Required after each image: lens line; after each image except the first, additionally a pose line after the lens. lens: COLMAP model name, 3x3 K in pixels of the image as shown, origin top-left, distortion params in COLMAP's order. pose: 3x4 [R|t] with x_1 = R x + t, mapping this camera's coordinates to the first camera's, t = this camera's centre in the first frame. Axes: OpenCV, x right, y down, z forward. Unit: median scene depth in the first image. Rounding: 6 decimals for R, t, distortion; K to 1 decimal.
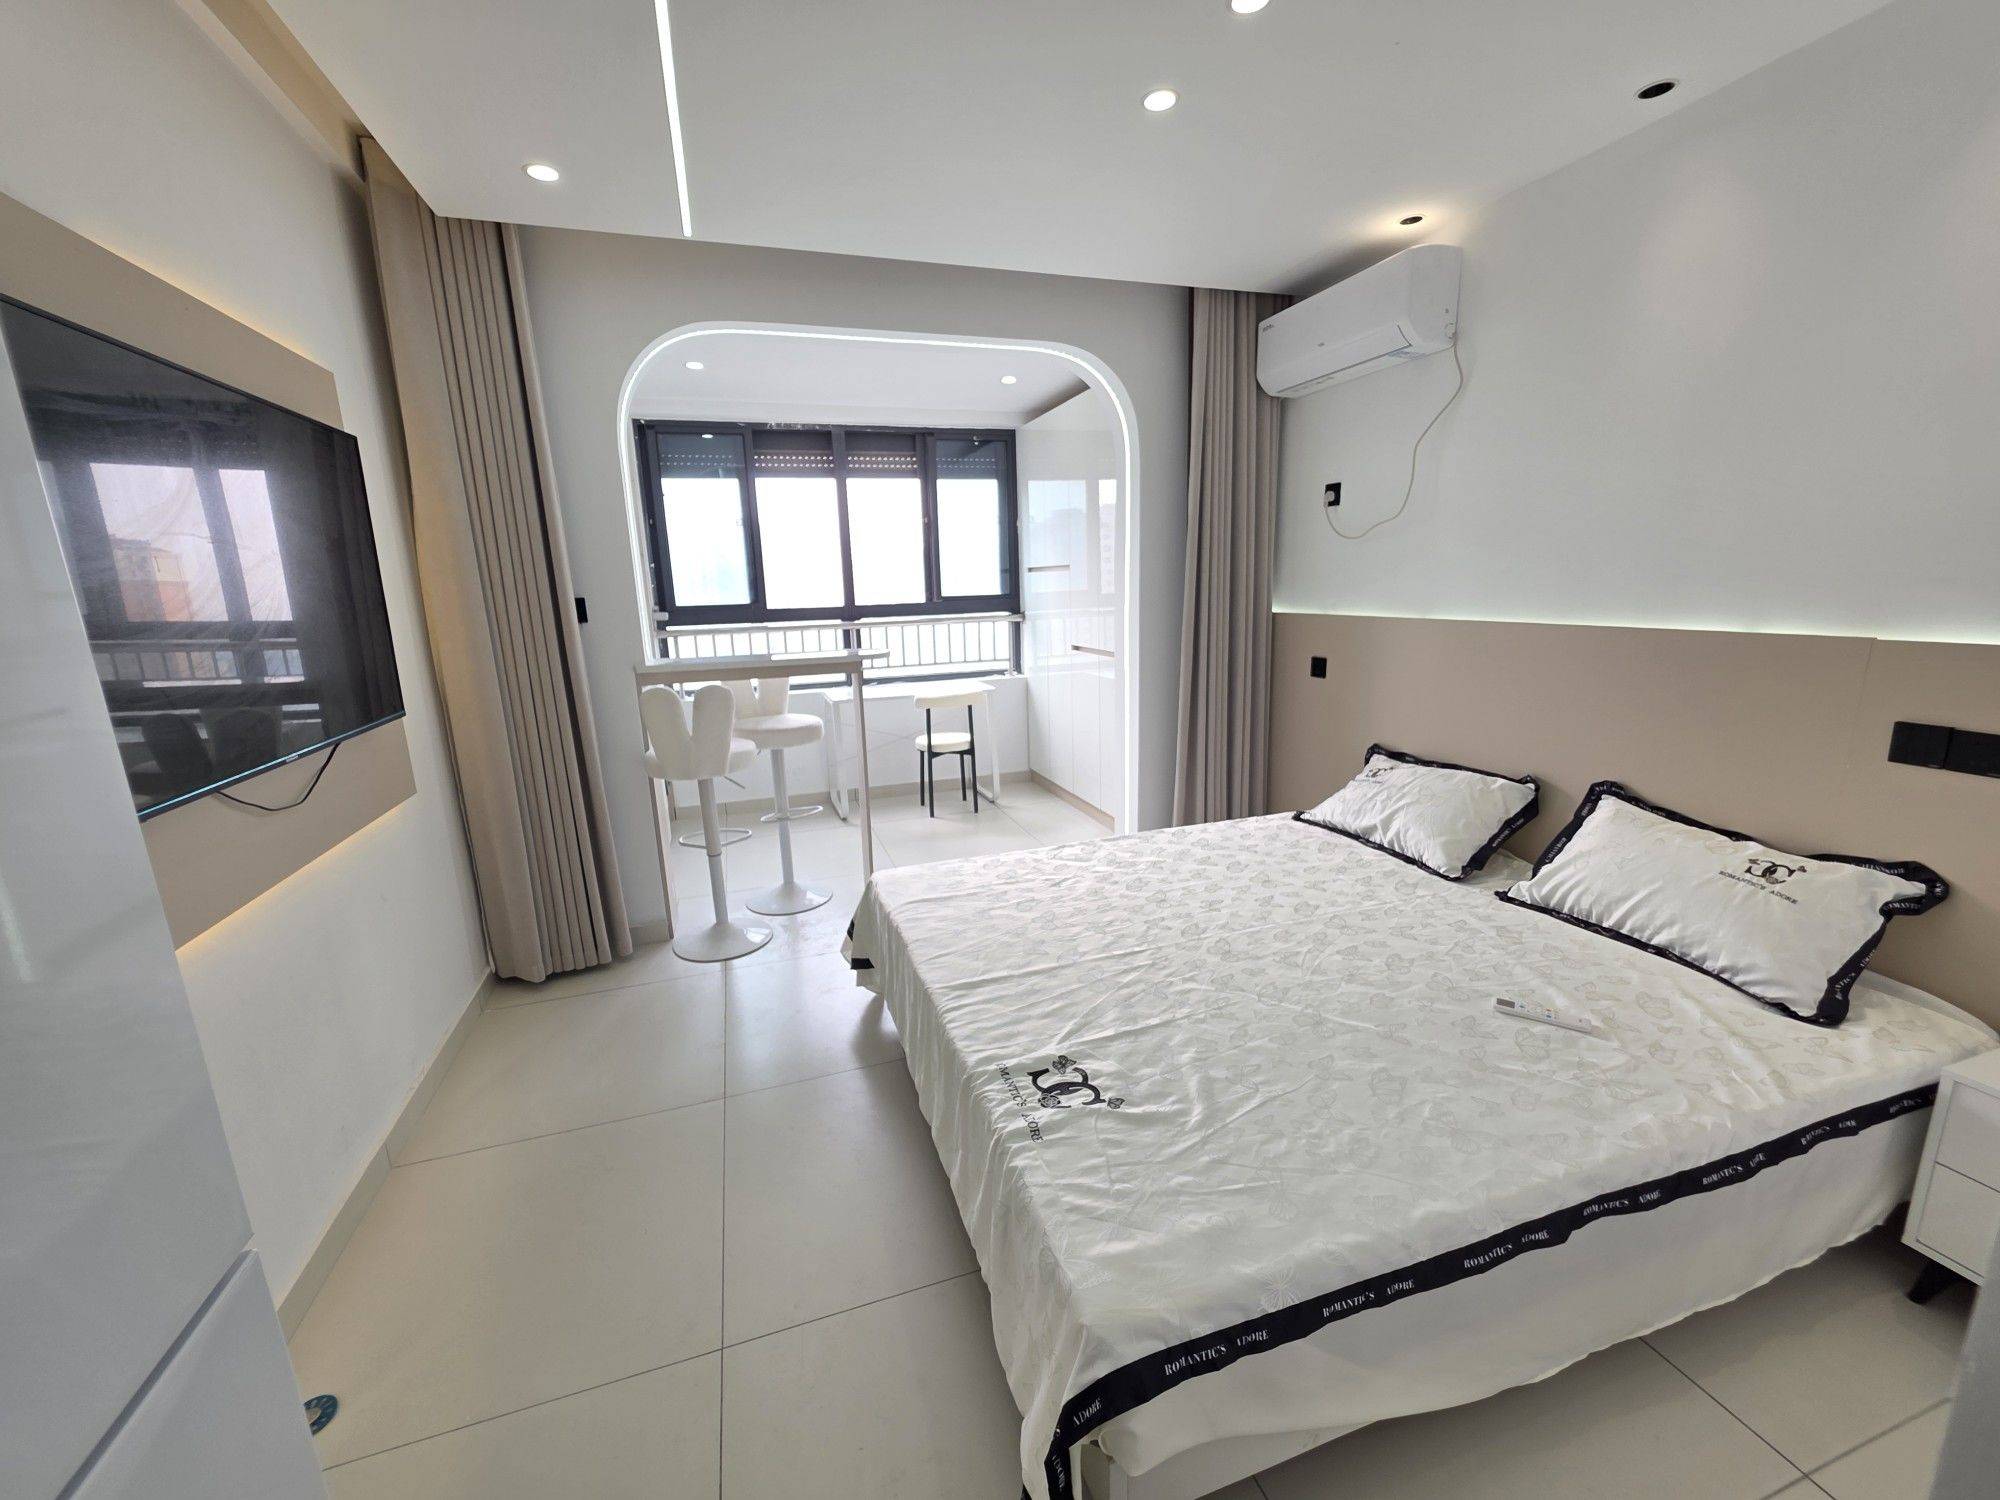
lens RADIAL K [[799.2, 0, 1007.0], [0, 799.2, 745.7], [0, 0, 1]] dist [0.003898, 0.000051]
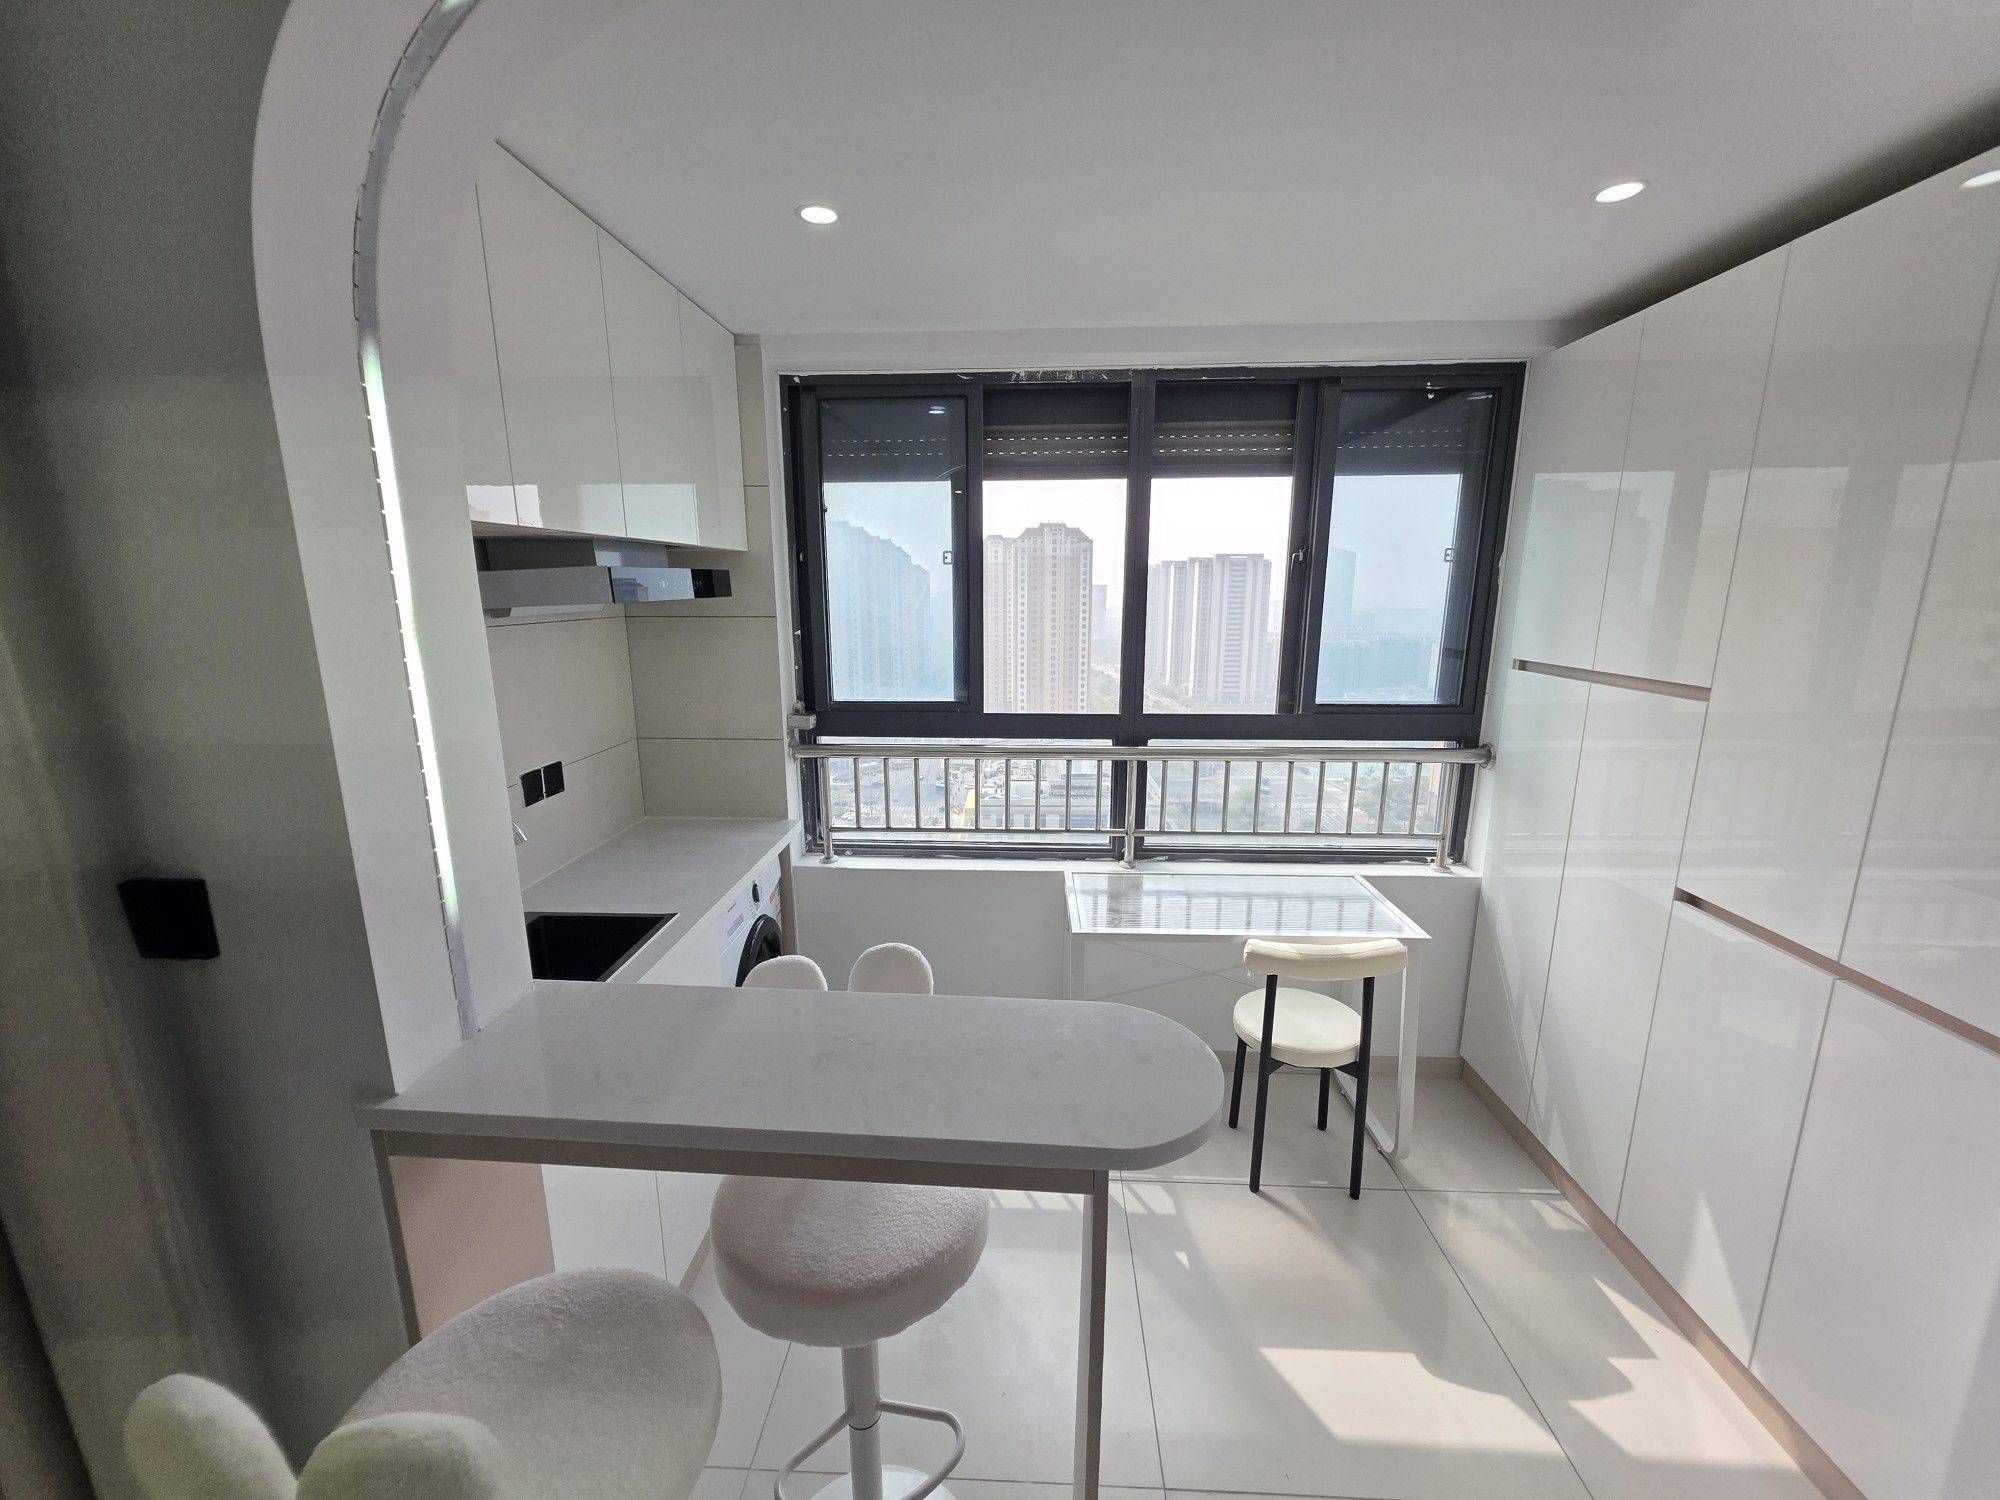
lens RADIAL K [[799.2, 0, 1004.4], [0, 799.2, 752.1], [0, 0, 1]] dist [0.003898, 0.000051]
pose [[0.931913, 0.102936, -0.347767, -0.088774], [-0.100394, 0.994624, 0.025372, -0.157122], [0.348510, 0.011269, 0.937237, 0.475533]]
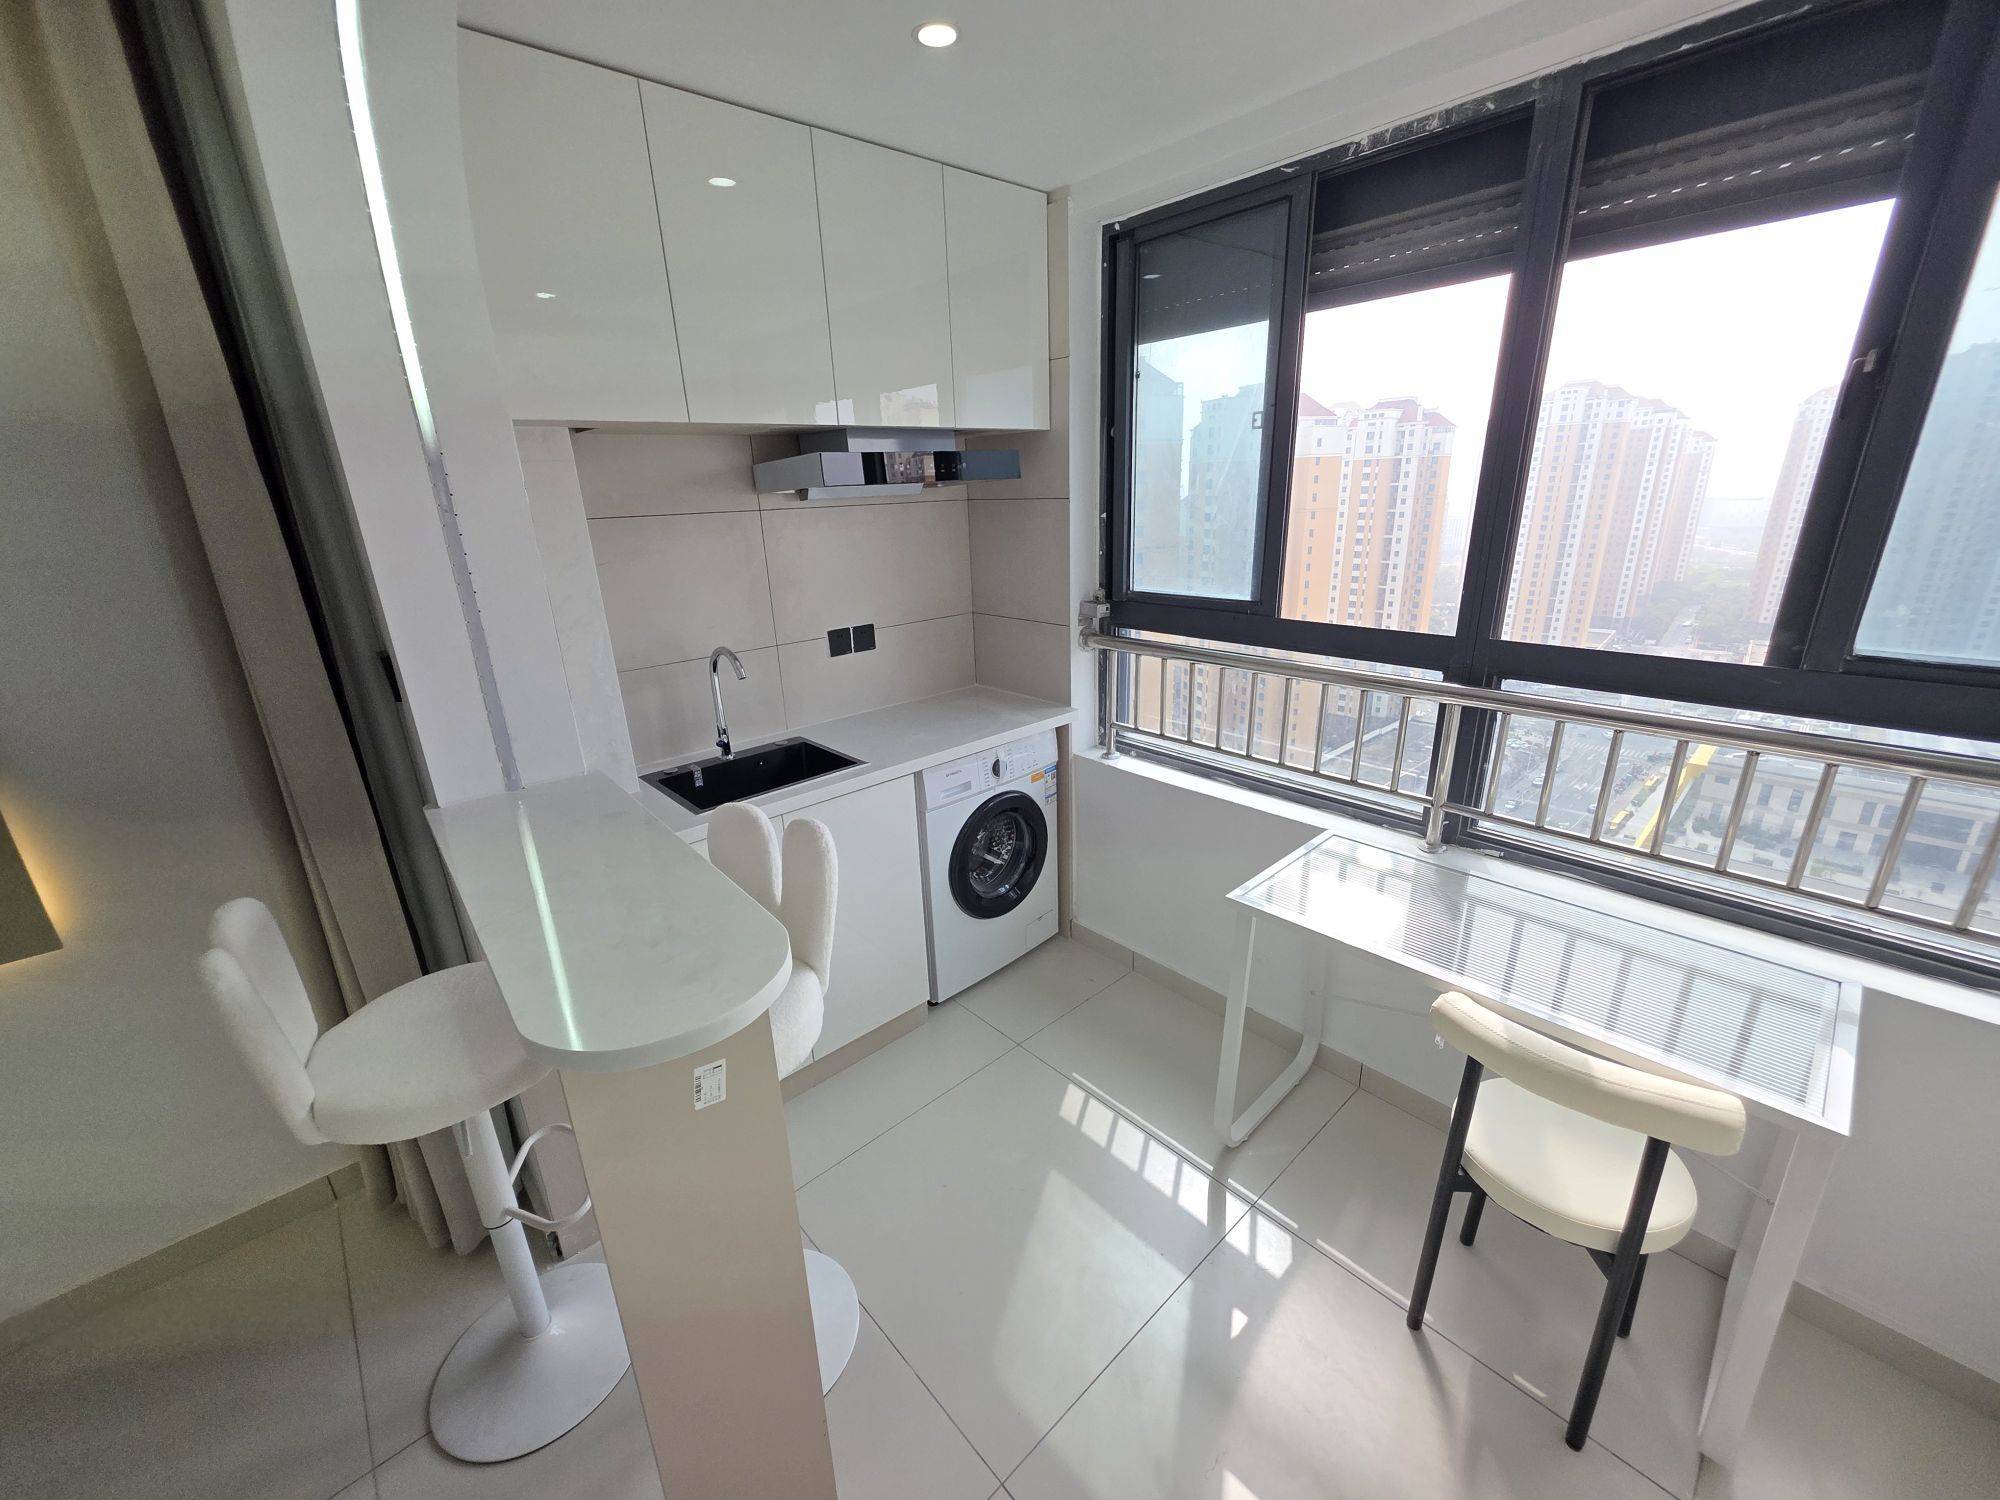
lens RADIAL K [[799.2, 0, 1011.1], [0, 799.2, 752.9], [0, 0, 1]] dist [0.003898, 0.000051]
pose [[0.409029, 0.305281, -0.859941, 0.048457], [-0.167279, 0.951495, 0.258217, -0.186895], [0.897058, 0.038232, 0.440256, 0.655412]]
